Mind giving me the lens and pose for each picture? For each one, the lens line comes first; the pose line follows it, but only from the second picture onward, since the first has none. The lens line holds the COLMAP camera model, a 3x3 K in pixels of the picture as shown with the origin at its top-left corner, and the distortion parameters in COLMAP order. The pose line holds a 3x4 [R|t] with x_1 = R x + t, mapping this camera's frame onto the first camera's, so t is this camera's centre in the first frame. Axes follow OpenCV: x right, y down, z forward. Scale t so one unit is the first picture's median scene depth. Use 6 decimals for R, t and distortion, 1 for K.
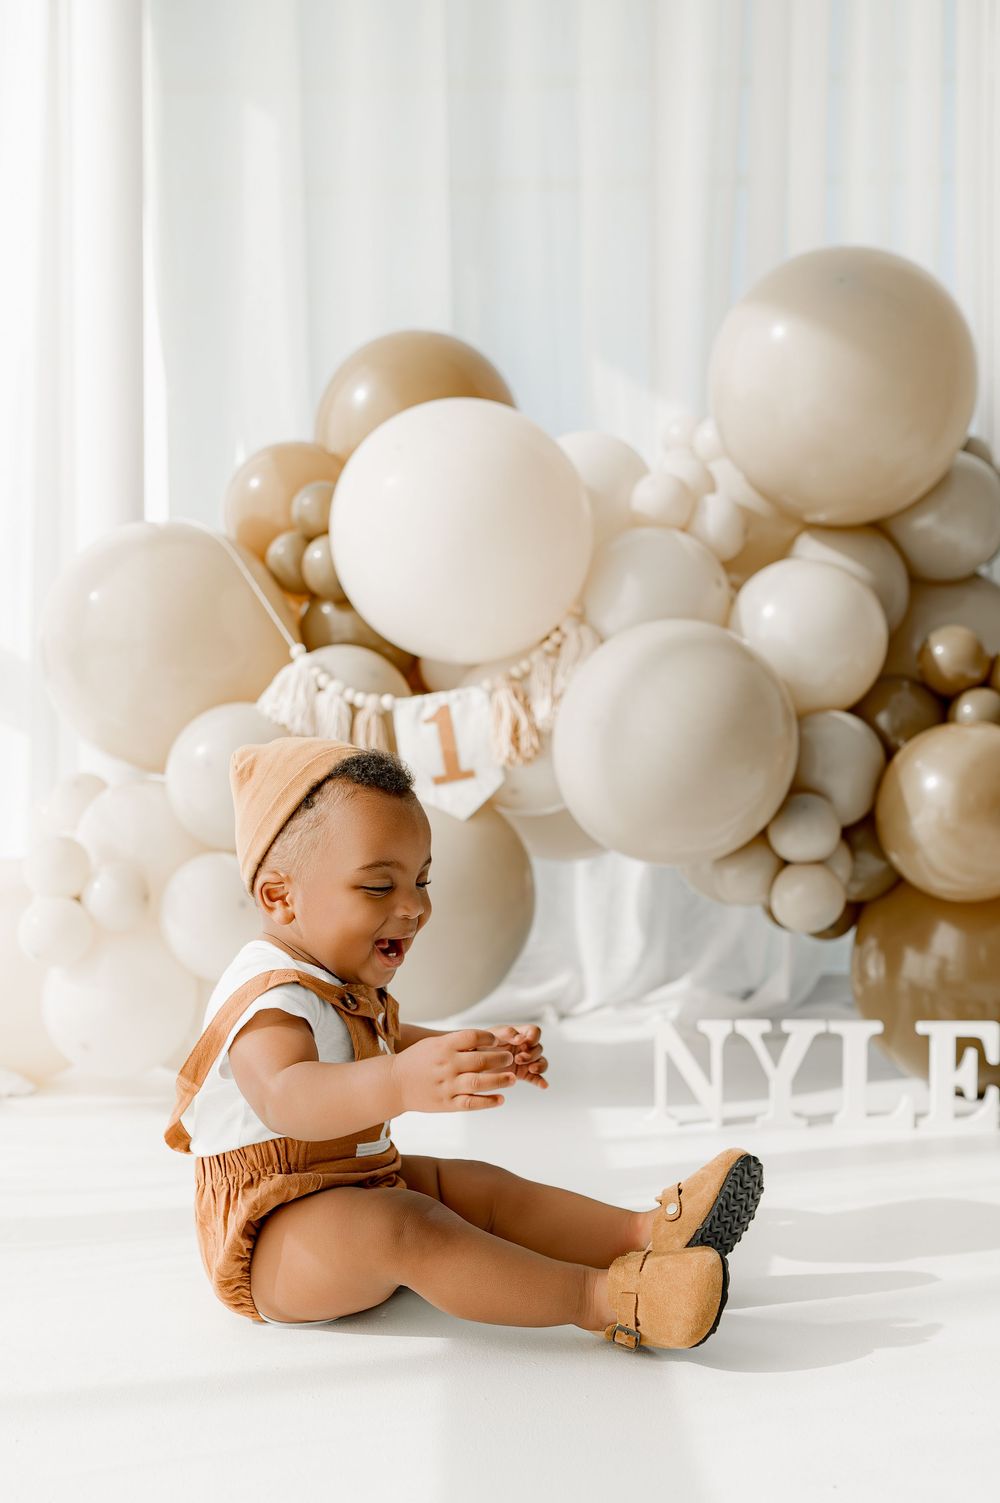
lens RADIAL K [[2147.0, 0, 515.6], [0, 2147.0, 828.4], [0, 0, 1]] dist [-0.025168, 0.004798]
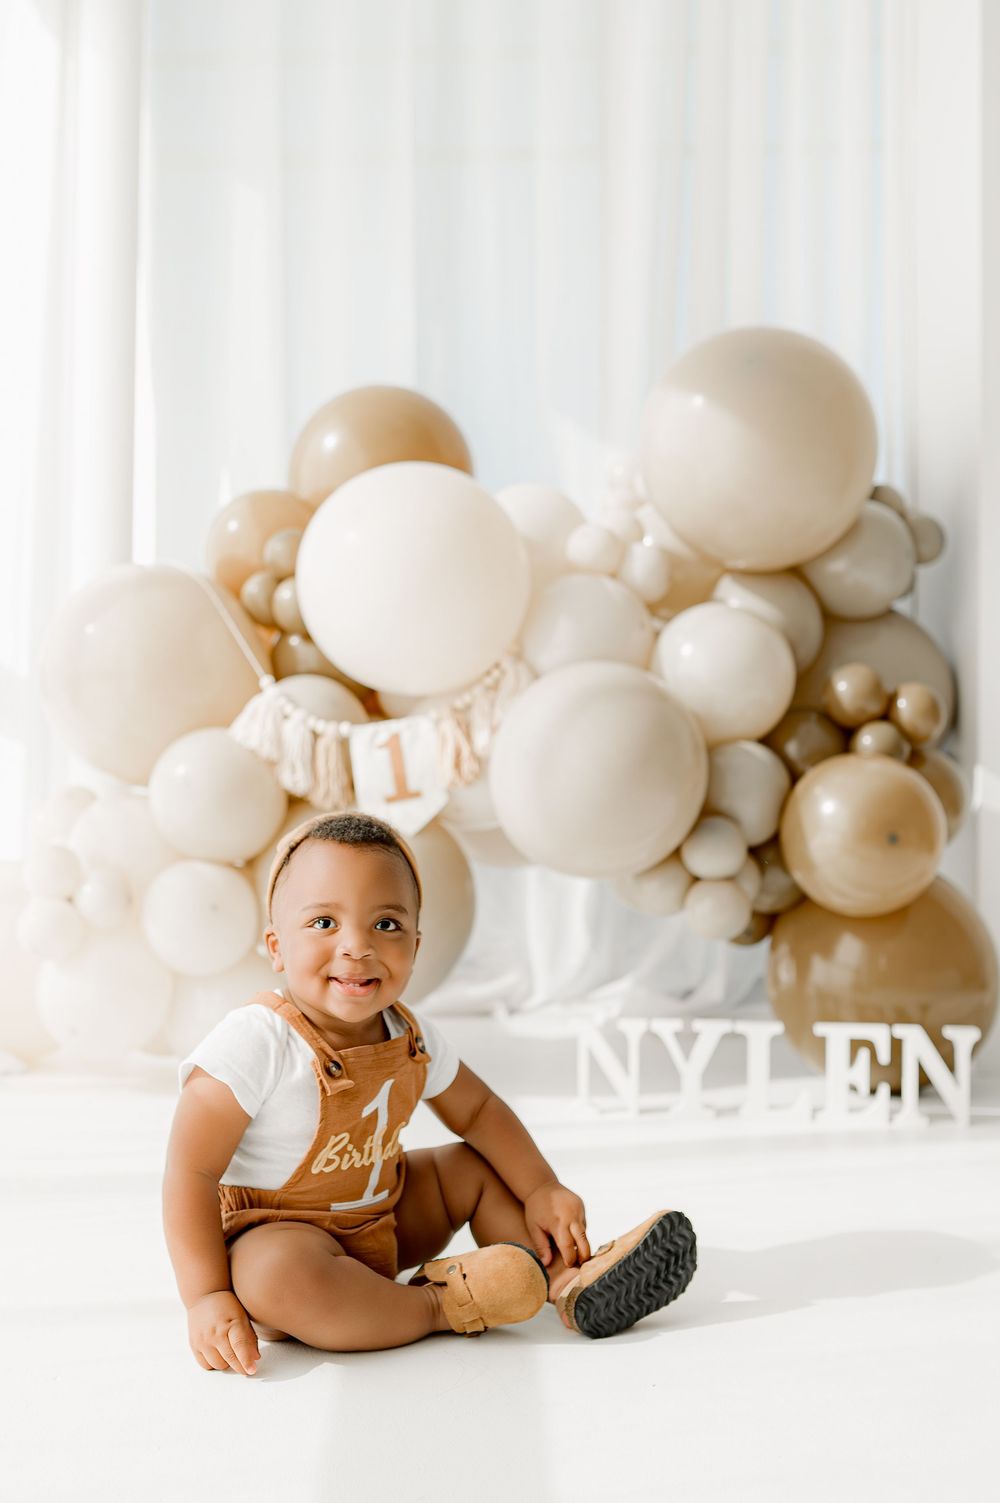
lens RADIAL K [[2382.1, 0, 374.2], [0, 2382.1, 650.7], [0, 0, 1]] dist [-0.020006, 0.032104]
pose [[0.997792, 0.009325, -0.065756, 0.037115], [-0.013226, 0.998162, -0.059144, -0.026081], [0.065083, 0.059883, 0.996081, -0.246191]]
